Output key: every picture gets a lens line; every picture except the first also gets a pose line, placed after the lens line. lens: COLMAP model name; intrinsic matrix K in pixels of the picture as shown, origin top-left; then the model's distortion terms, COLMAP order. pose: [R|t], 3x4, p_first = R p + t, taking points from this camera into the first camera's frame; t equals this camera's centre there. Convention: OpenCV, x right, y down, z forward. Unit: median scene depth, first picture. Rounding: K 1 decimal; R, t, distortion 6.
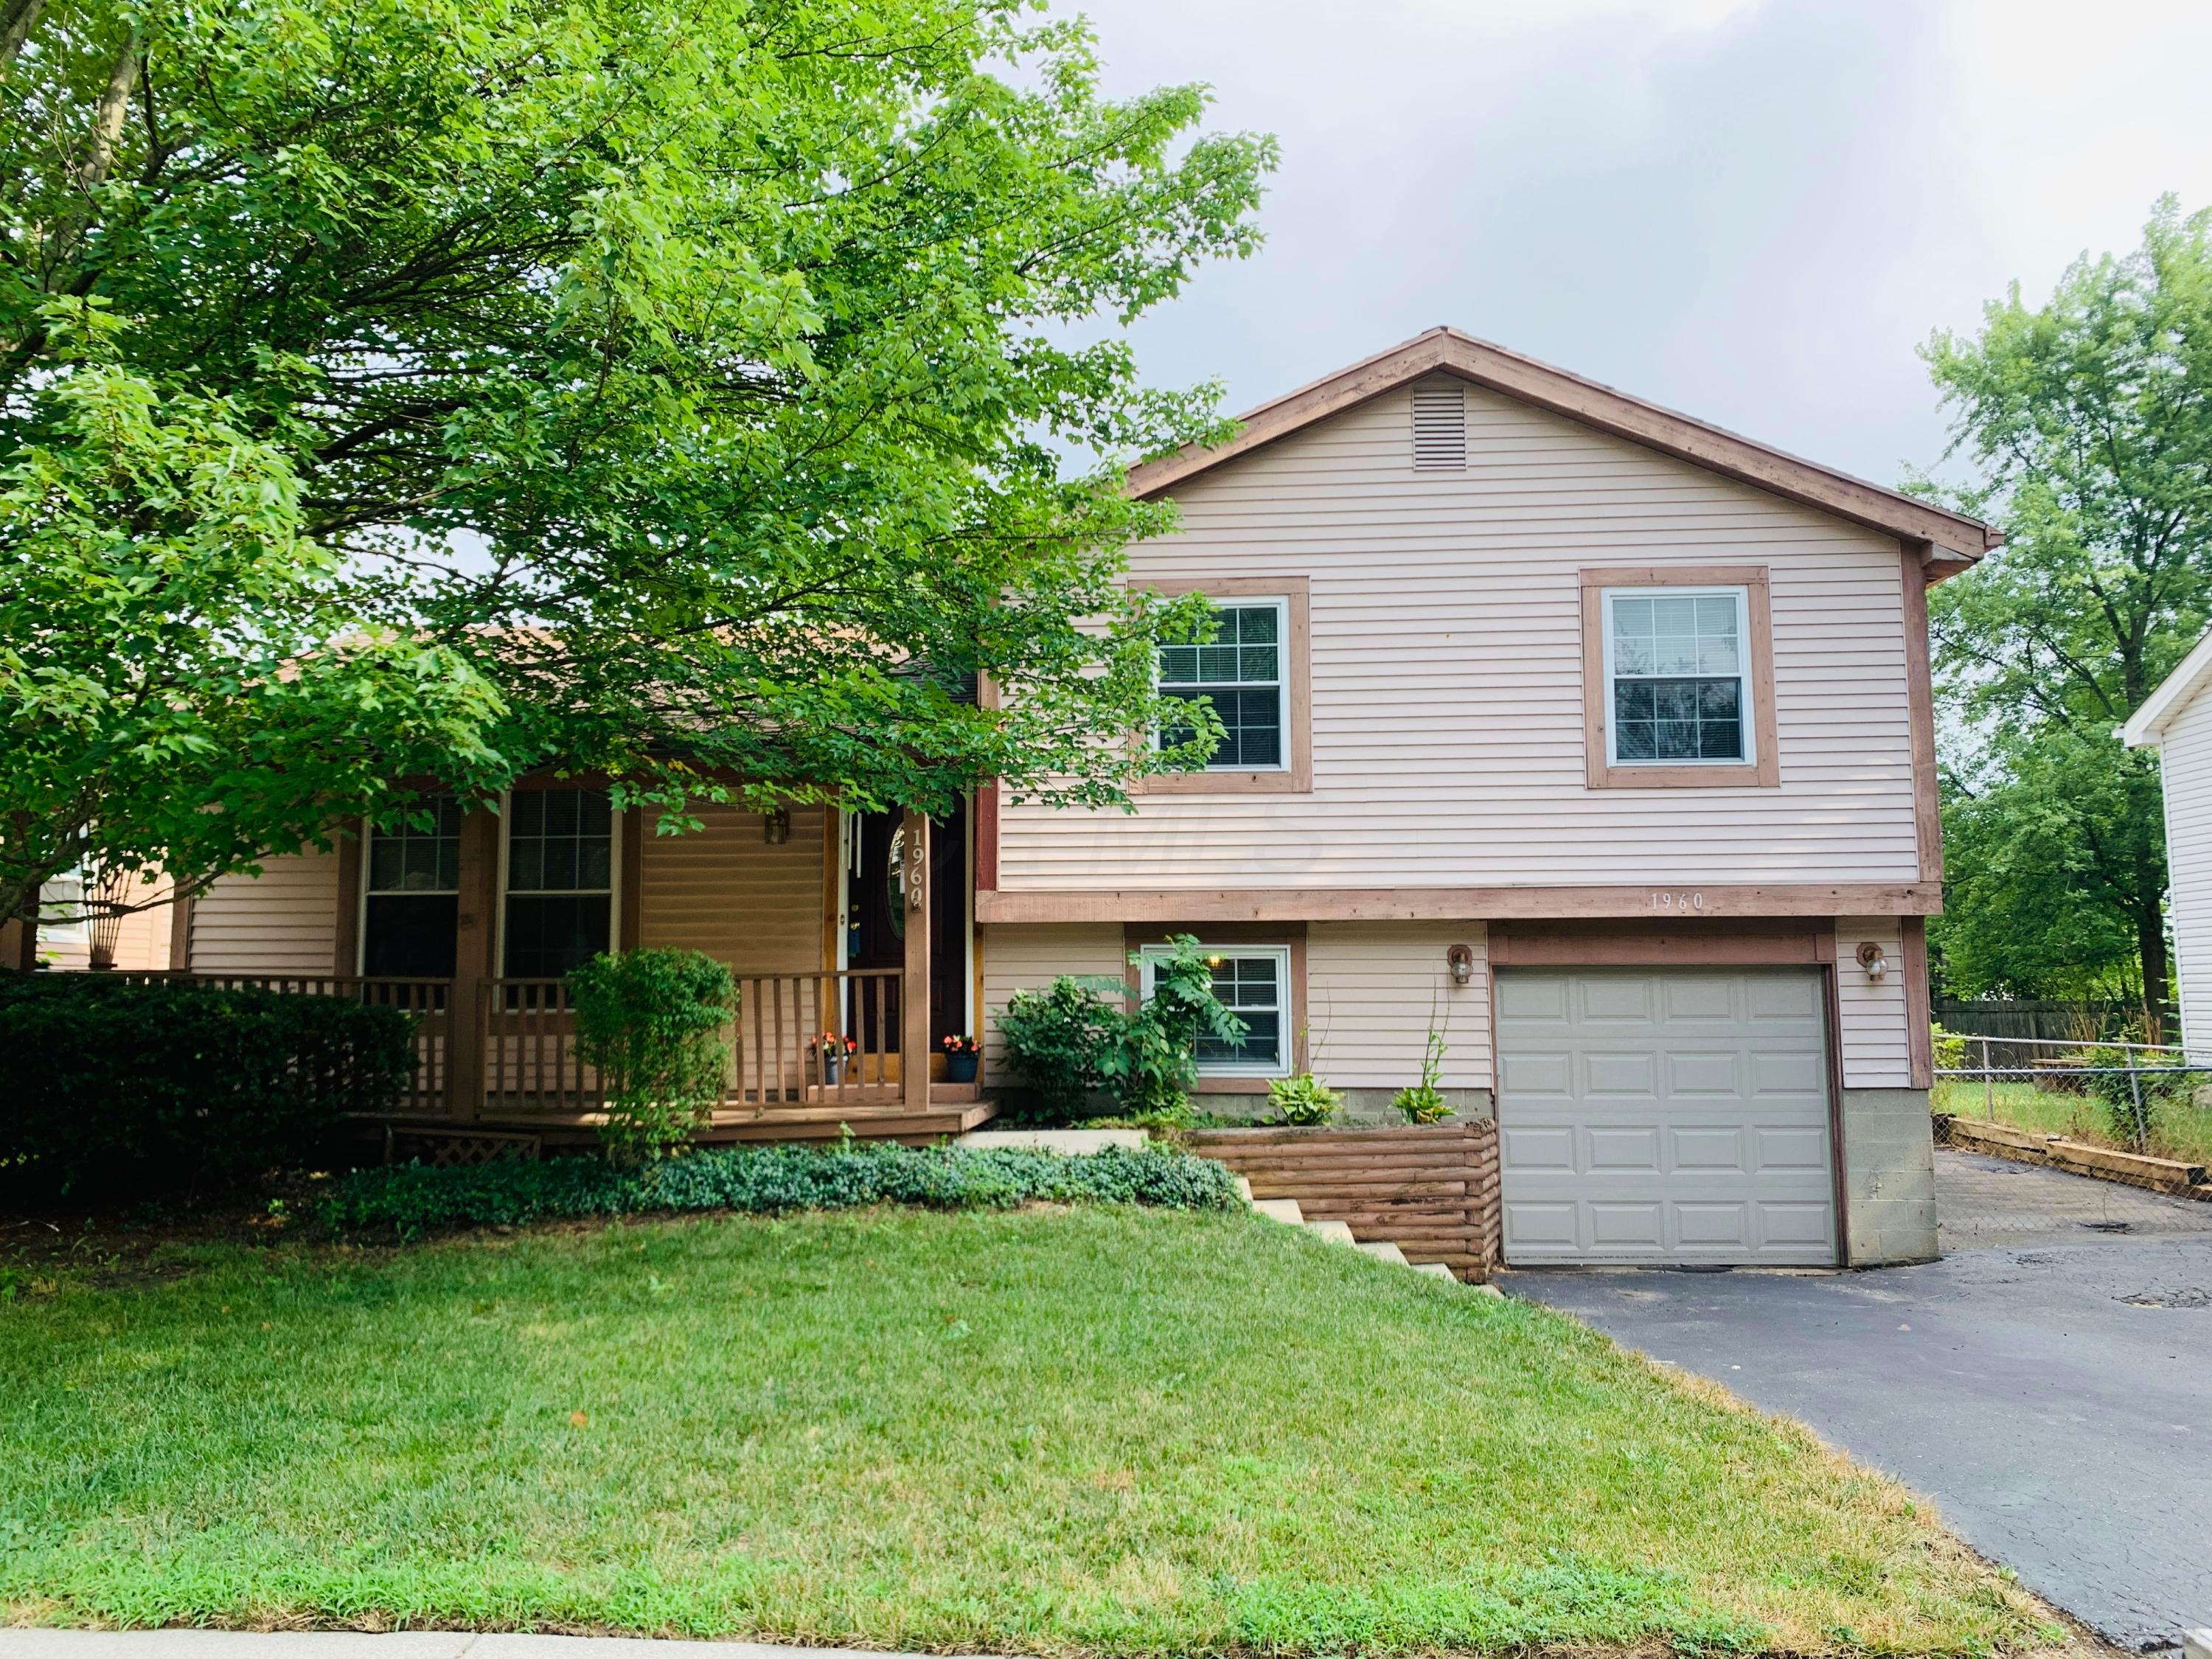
lens RADIAL K [[1660.9, 0, 1083.7], [0, 1660.9, 835.1], [0, 0, 1]] dist [0.037296, -0.035231]
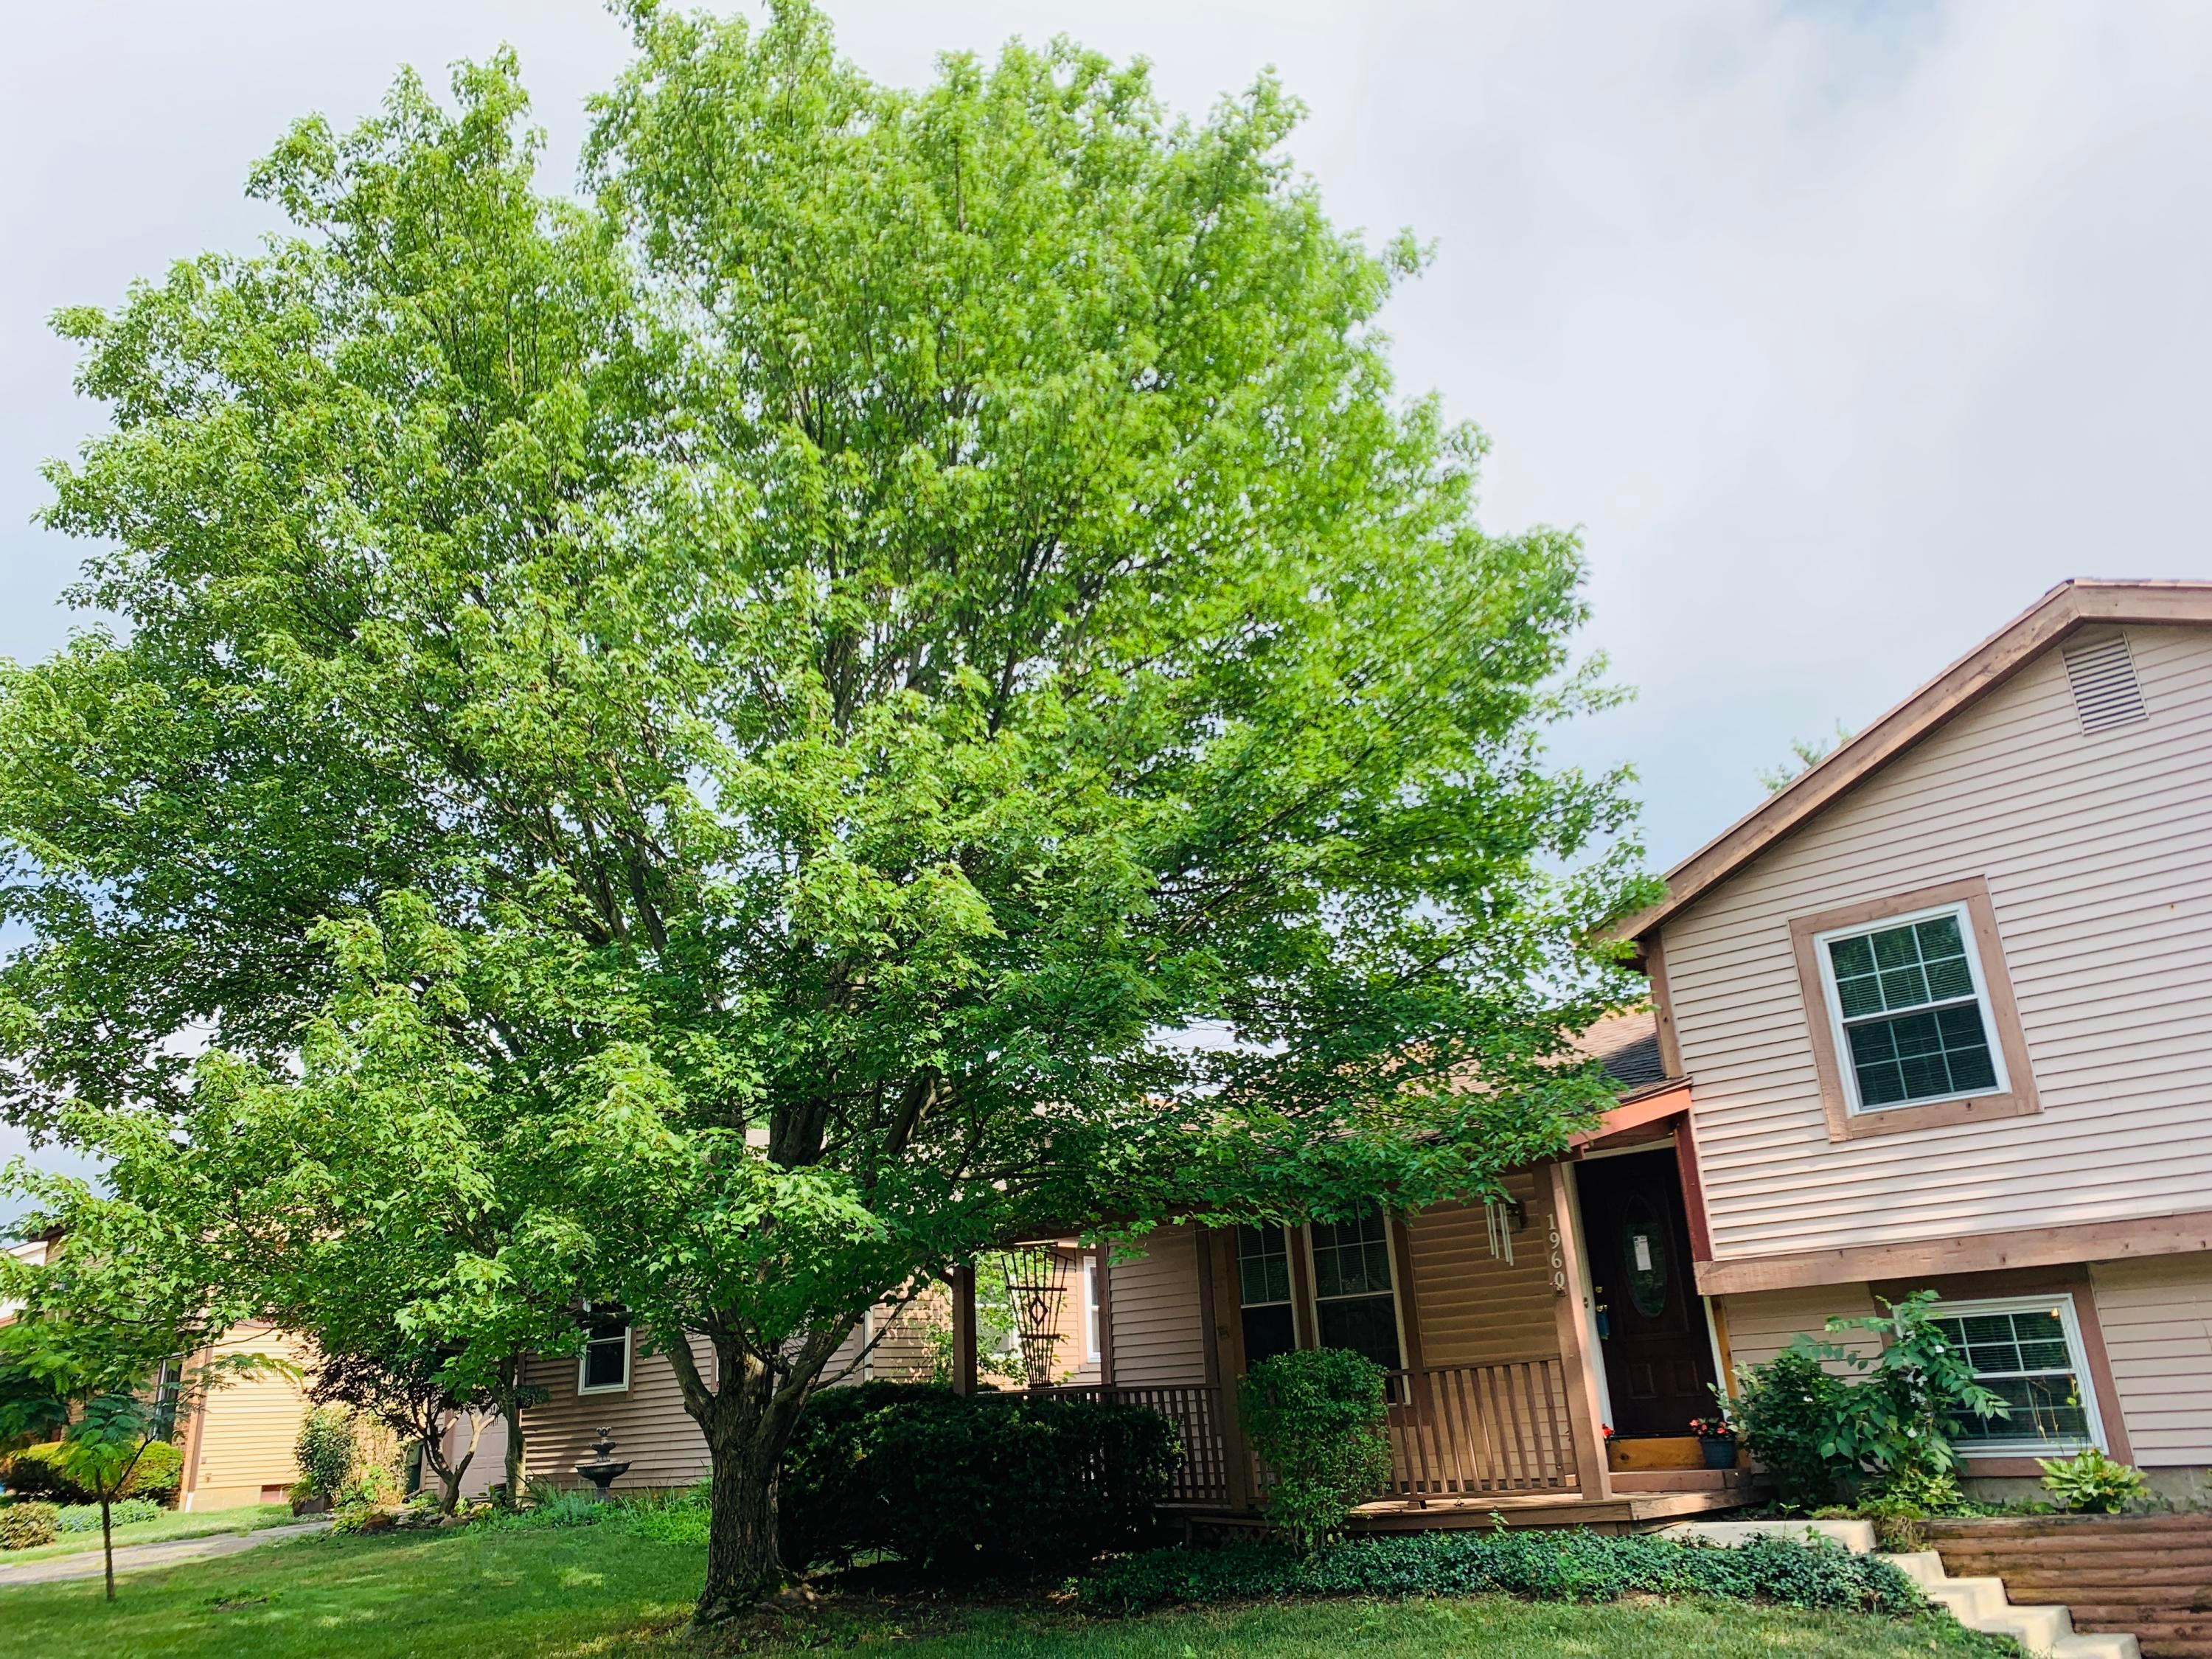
lens RADIAL K [[1660.9, 0, 1103.3], [0, 1660.9, 826.9], [0, 0, 1]] dist [0.037296, -0.035231]
pose [[0.765231, -0.250632, -0.592963, 0.322369], [0.111765, 0.958835, -0.261043, 0.005439], [0.633979, 0.133486, 0.761743, -0.016102]]
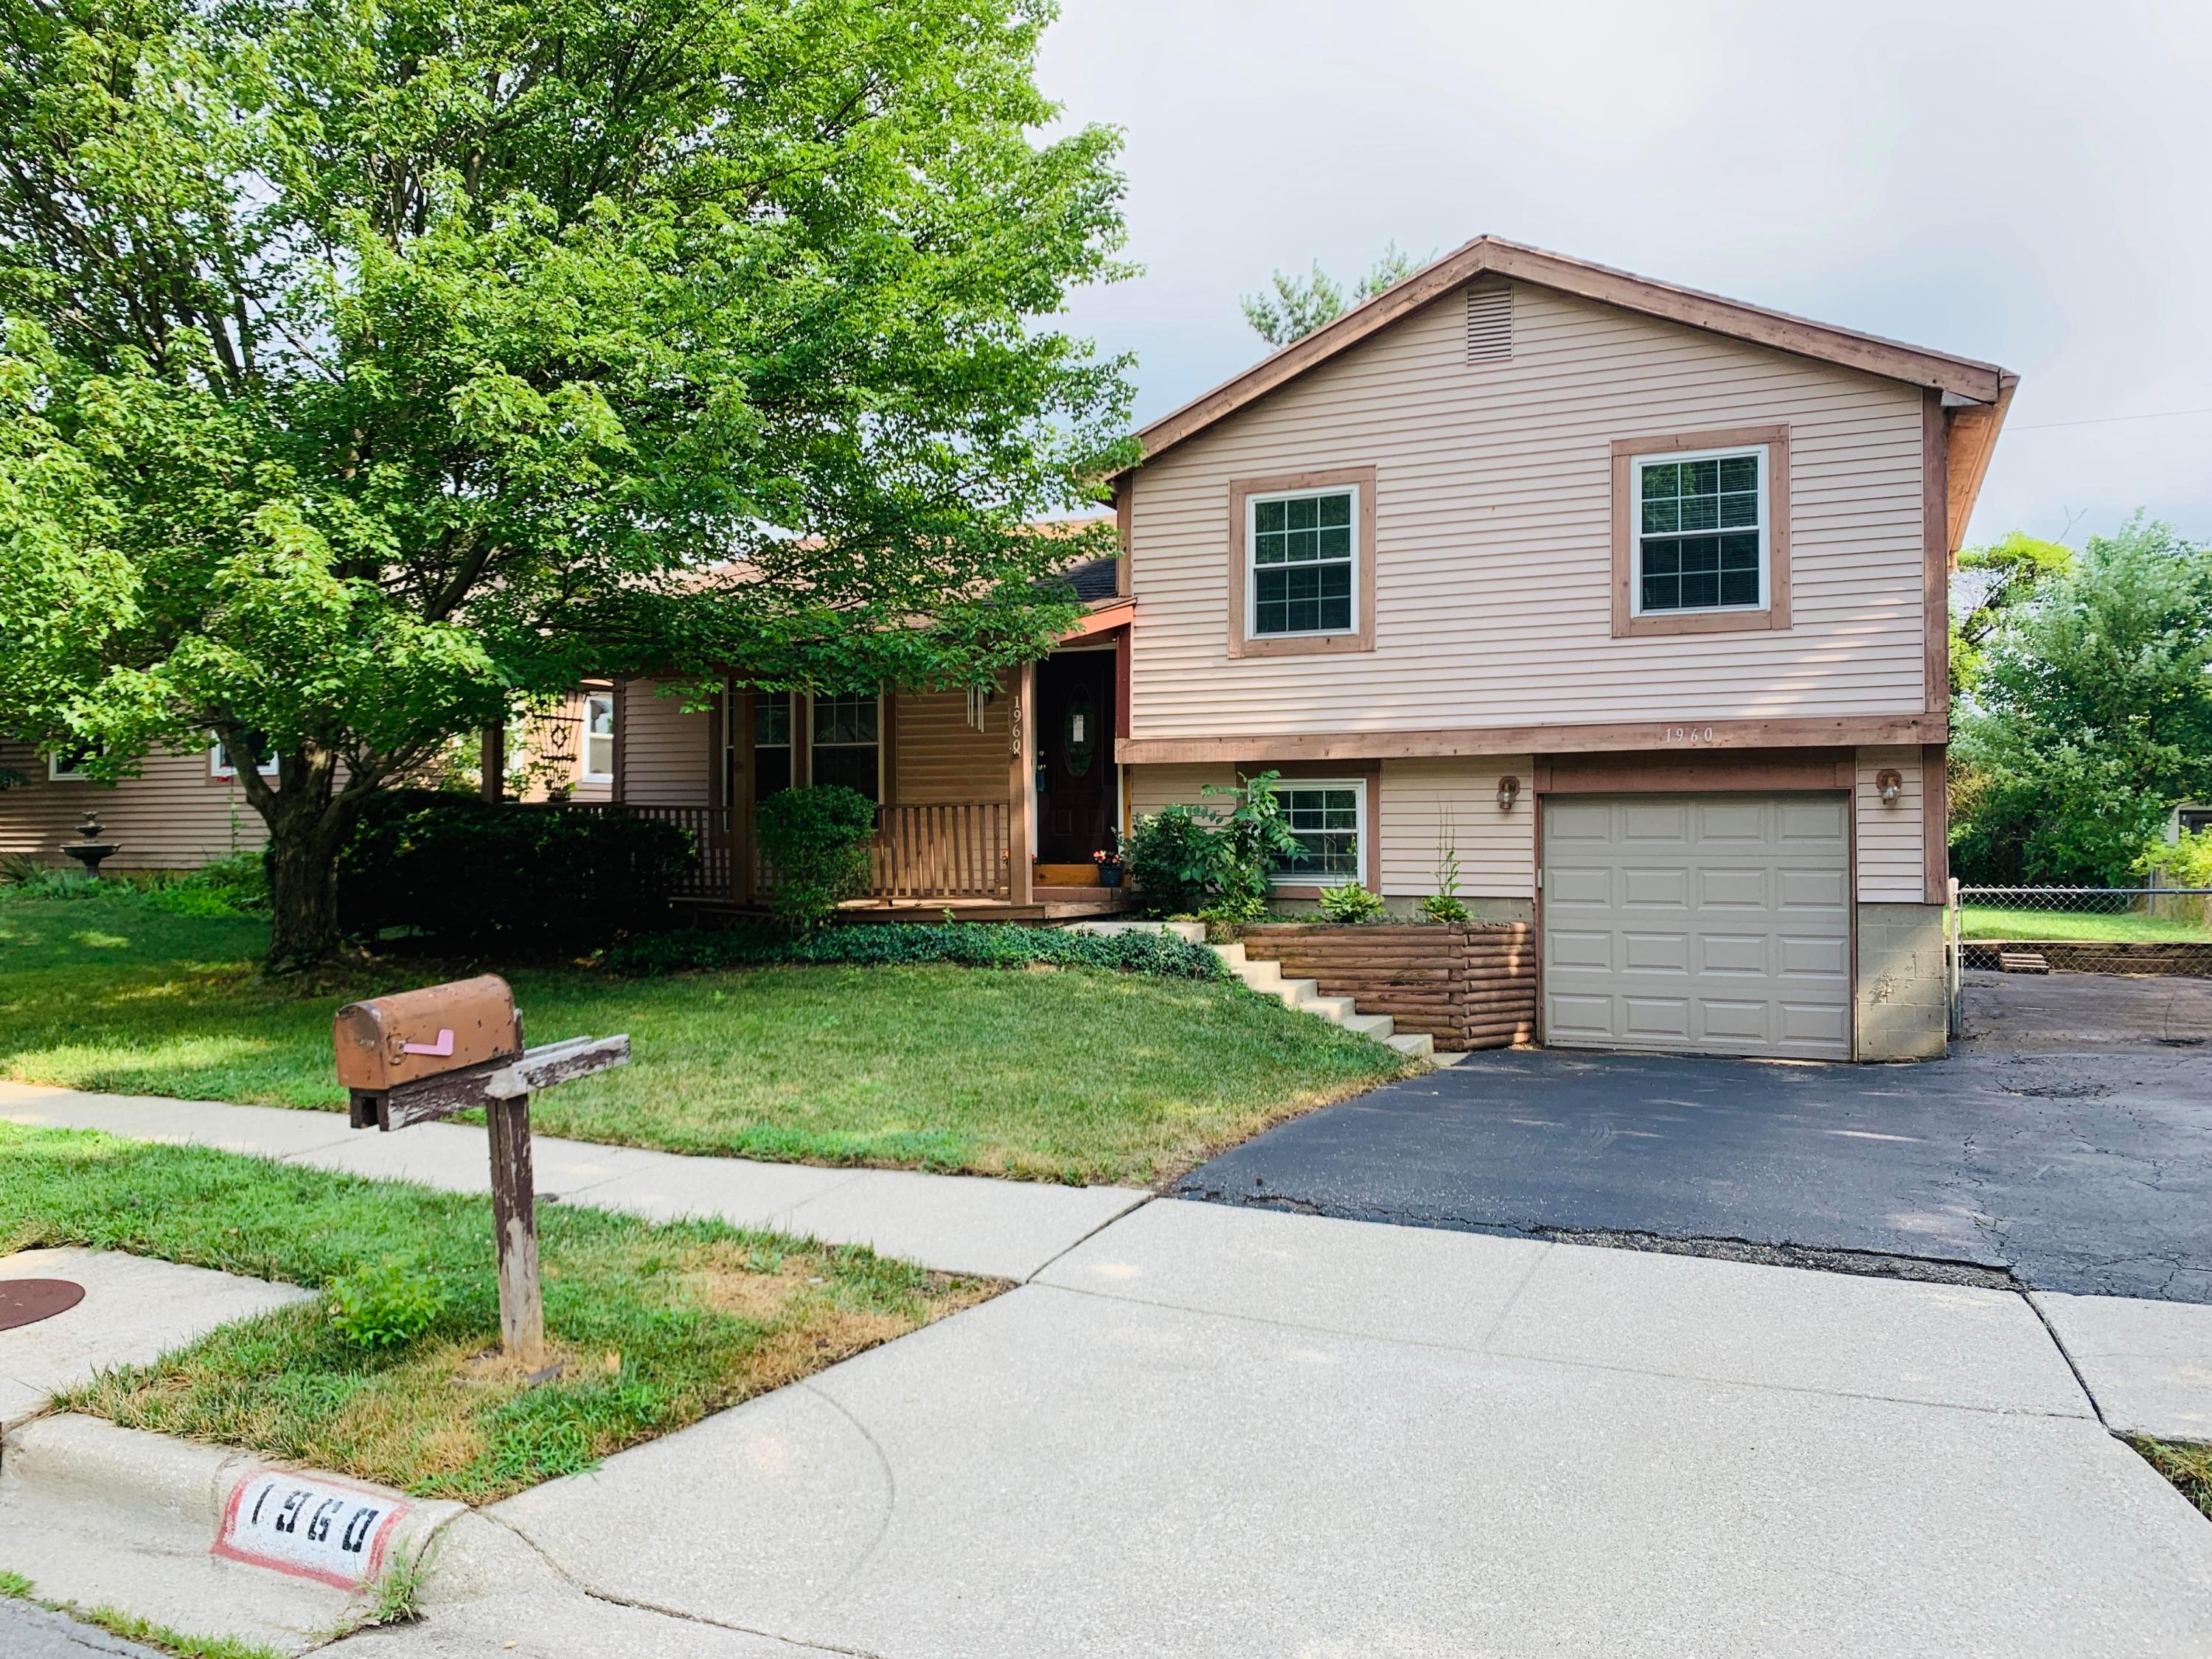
lens RADIAL K [[1660.9, 0, 1076.6], [0, 1660.9, 826.4], [0, 0, 1]] dist [0.037296, -0.035231]
pose [[0.928623, 0.000282, -0.371024, 0.382491], [0.034332, 0.995644, 0.086684, -0.010880], [0.369432, -0.093235, 0.924569, -0.198716]]
